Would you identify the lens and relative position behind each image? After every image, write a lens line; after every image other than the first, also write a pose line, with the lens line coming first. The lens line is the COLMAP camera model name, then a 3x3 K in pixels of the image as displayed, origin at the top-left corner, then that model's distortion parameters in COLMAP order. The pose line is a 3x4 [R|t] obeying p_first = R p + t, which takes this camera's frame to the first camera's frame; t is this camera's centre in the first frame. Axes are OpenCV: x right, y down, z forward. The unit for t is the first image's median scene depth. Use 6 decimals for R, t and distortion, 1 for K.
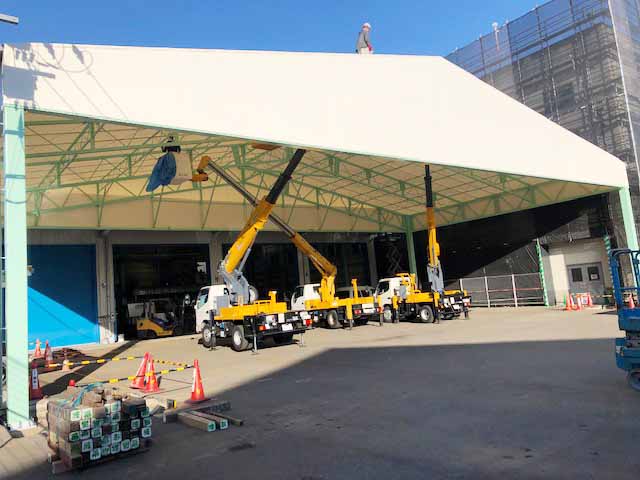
lens RADIAL K [[518.4, 0, 317.8], [0, 518.4, 238.5], [0, 0, 1]] dist [0.006438, -0.001748]
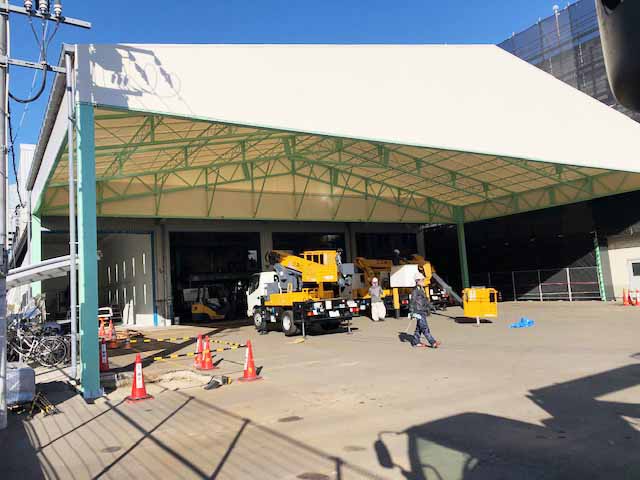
lens RADIAL K [[518.4, 0, 317.8], [0, 518.4, 238.5], [0, 0, 1]] dist [0.006438, -0.001748]
pose [[0.995503, 0.012612, -0.093888, 0.002007], [-0.010796, 0.999745, 0.019823, 0.000424], [0.094114, -0.018720, 0.995385, -0.016506]]
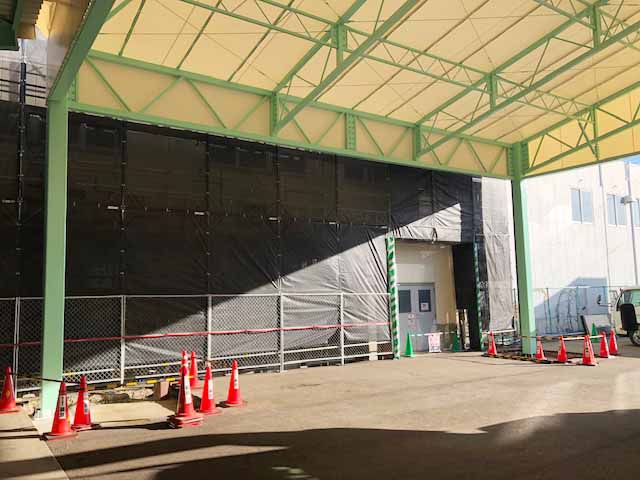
lens RADIAL K [[518.4, 0, 317.8], [0, 518.4, 238.5], [0, 0, 1]] dist [0.006438, -0.001748]
pose [[0.075435, 0.179524, 0.980857, -0.124715], [-0.107777, 0.979365, -0.170963, 0.166983], [-0.991309, -0.092817, 0.093227, 1.588270]]
